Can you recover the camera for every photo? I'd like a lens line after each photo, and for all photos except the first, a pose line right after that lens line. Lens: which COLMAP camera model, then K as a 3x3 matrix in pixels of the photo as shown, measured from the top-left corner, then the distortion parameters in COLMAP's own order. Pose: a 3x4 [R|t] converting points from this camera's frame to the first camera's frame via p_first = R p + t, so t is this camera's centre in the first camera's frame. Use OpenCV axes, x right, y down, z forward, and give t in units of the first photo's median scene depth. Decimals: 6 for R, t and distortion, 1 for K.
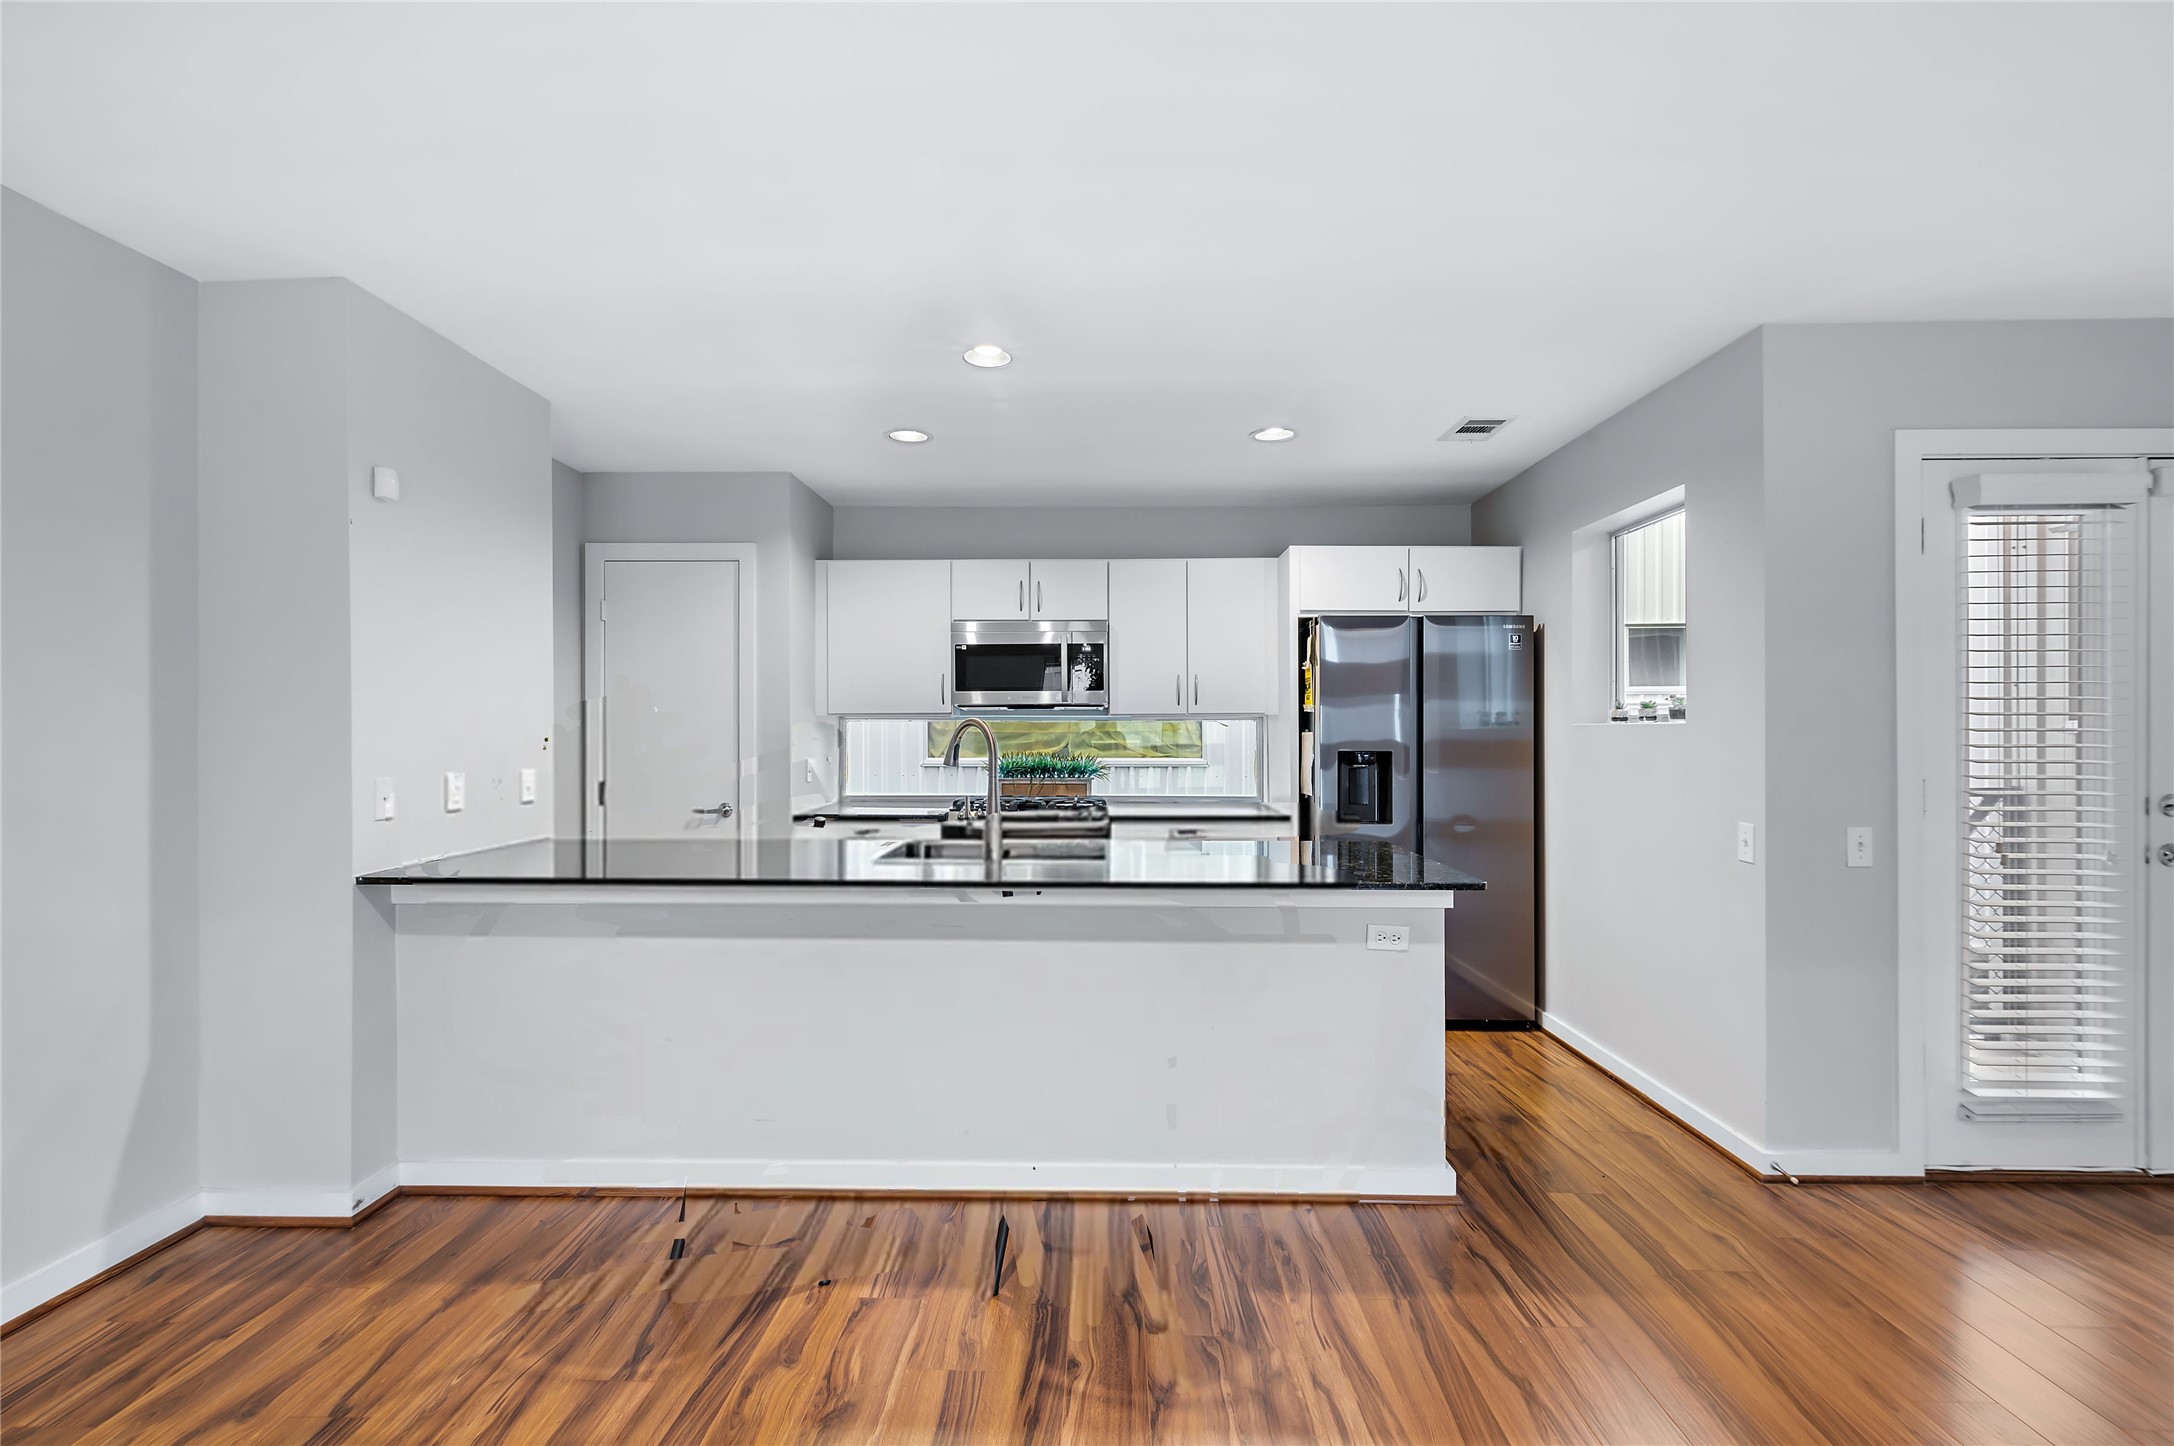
lens RADIAL K [[1003.0, 0, 1085.3], [0, 1003.0, 723.4], [0, 0, 1]] dist [-0.010825, 0.000448]
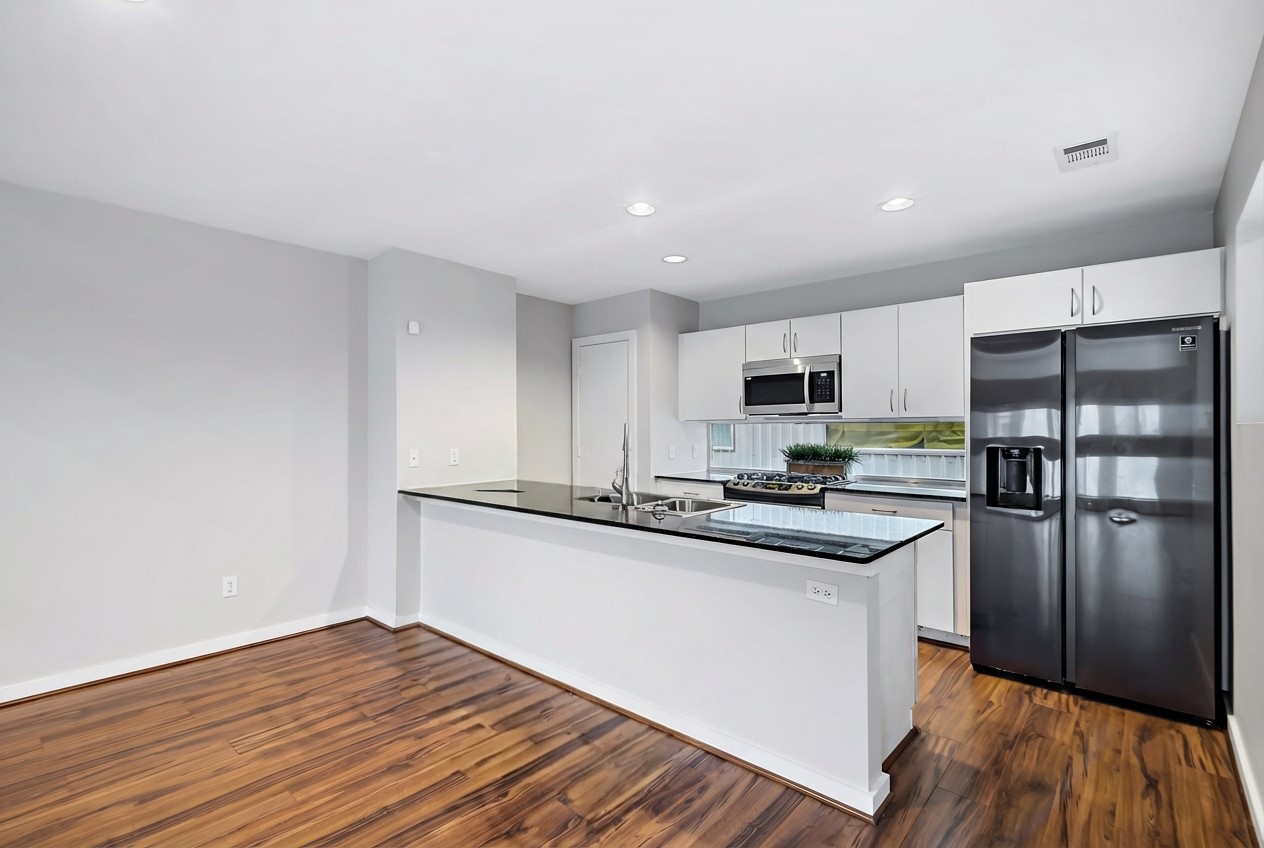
lens RADIAL K [[583.2, 0, 628.6], [0, 583.2, 428.0], [0, 0, 1]] dist [-0.010825, 0.000448]
pose [[0.758164, -0.001324, -0.652062, 0.393249], [0.003649, 0.999991, 0.002212, 0.001354], [0.652054, -0.004056, 0.758162, 0.183909]]
